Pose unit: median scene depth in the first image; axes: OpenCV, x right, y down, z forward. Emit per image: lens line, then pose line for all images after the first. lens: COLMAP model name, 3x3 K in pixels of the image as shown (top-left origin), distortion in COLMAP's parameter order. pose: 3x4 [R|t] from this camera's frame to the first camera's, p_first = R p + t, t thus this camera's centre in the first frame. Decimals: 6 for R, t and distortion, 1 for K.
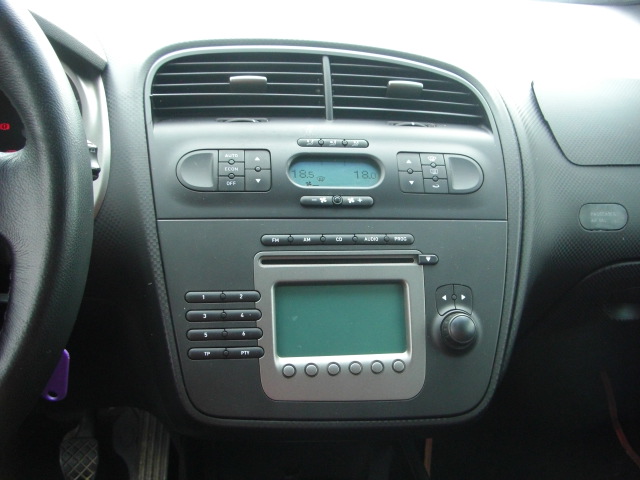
lens RADIAL K [[712.9, 0, 318.4], [0, 712.9, 245.1], [0, 0, 1]] dist [-0.136455, 0.000000]
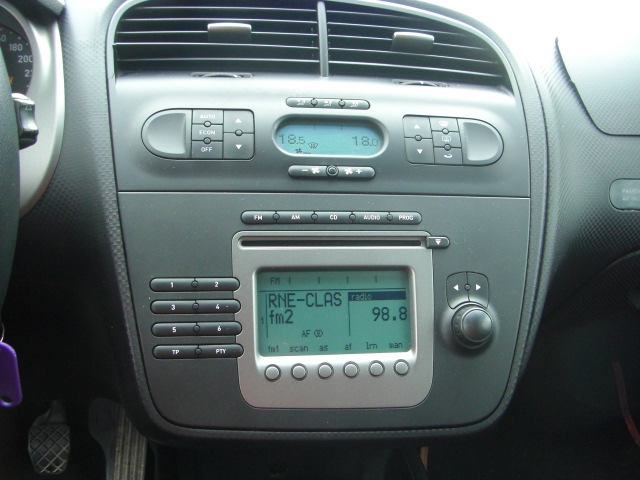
lens RADIAL K [[712.9, 0, 322.3], [0, 712.9, 241.5], [0, 0, 1]] dist [-0.136455, 0.000000]
pose [[0.999823, 0.012804, 0.013770, 0.004195], [-0.013406, 0.998917, 0.044563, -0.016929], [-0.013184, -0.044740, 0.998912, 0.150983]]
